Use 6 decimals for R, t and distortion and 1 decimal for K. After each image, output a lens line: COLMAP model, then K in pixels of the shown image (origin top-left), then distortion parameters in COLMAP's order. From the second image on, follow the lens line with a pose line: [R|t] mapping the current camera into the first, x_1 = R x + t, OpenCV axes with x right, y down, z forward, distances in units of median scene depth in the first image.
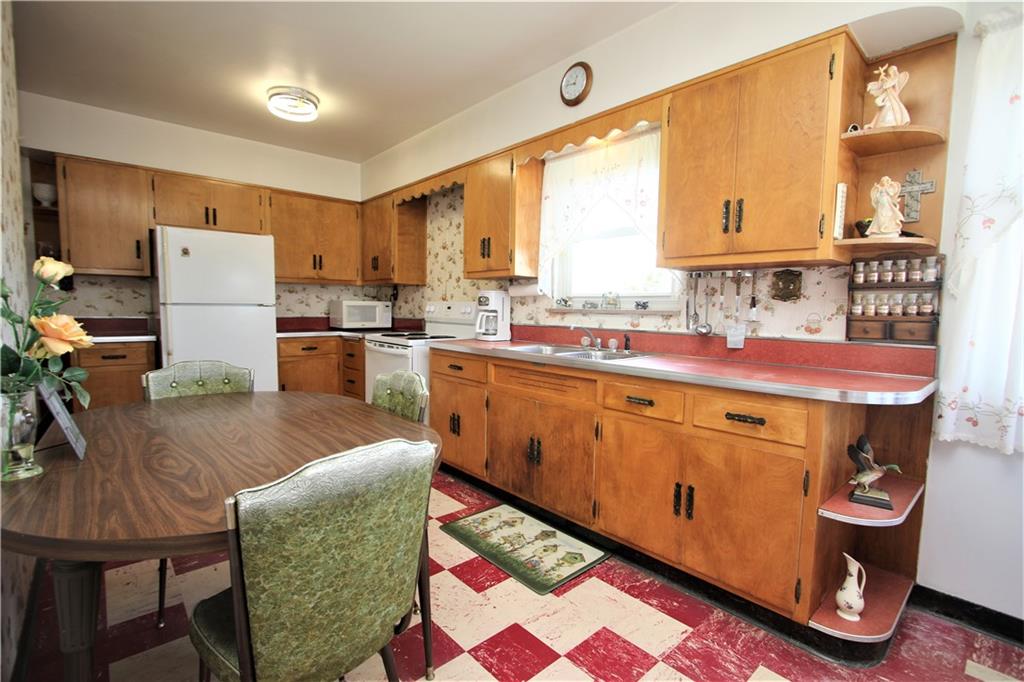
lens RADIAL K [[468.2, 0, 514.9], [0, 468.2, 344.3], [0, 0, 1]] dist [-0.015129, 0.000102]
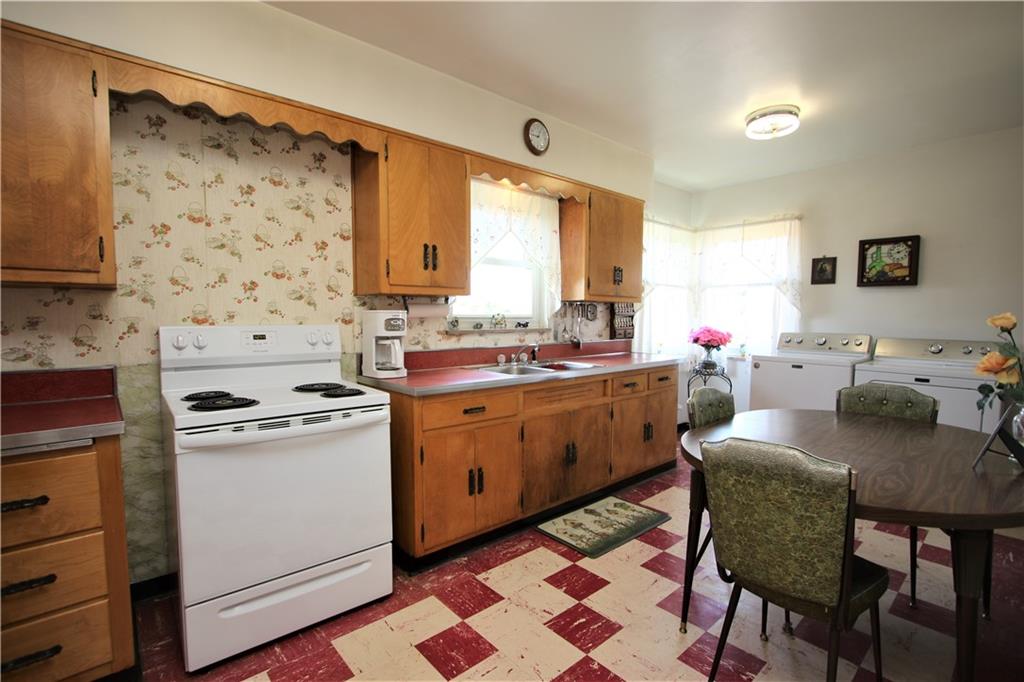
lens RADIAL K [[468.2, 0, 510.6], [0, 468.2, 343.8], [0, 0, 1]] dist [-0.015129, 0.000102]
pose [[0.017003, -0.073290, 0.997166, -1.059932], [0.077209, 0.994428, 0.071772, -0.133624], [-0.996870, 0.075770, 0.022567, 1.068697]]
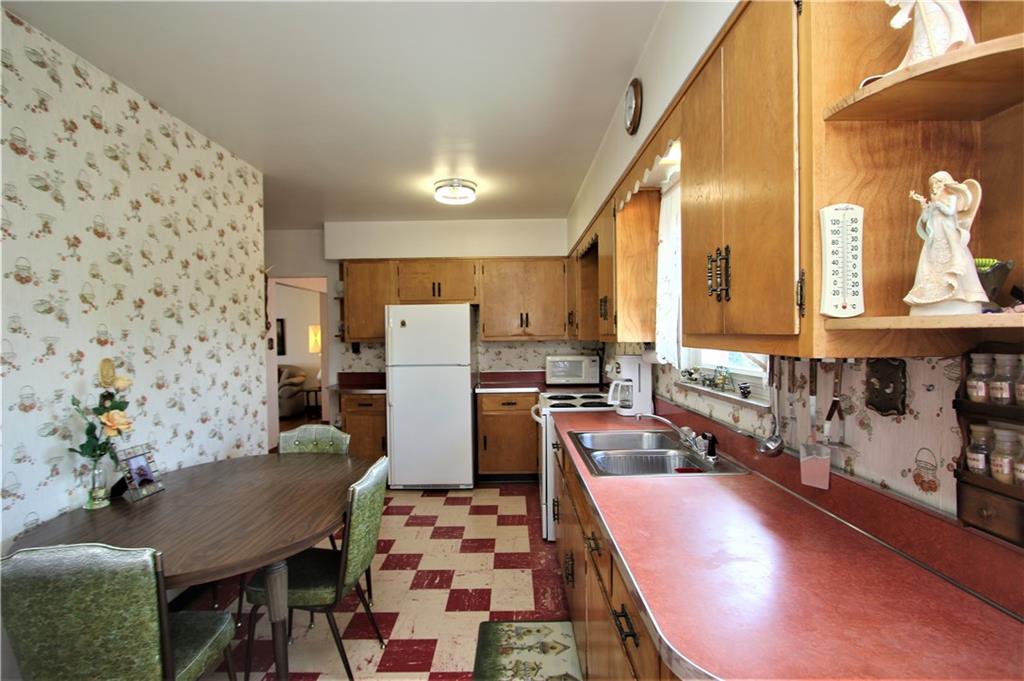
lens RADIAL K [[504.8, 0, 514.1], [0, 504.8, 345.6], [0, 0, 1]] dist [-0.004782, -0.000150]
pose [[0.741278, -0.009749, -0.671127, 0.542520], [-0.030172, 0.998400, -0.047829, -0.109298], [0.670520, 0.055704, 0.739798, 0.256798]]
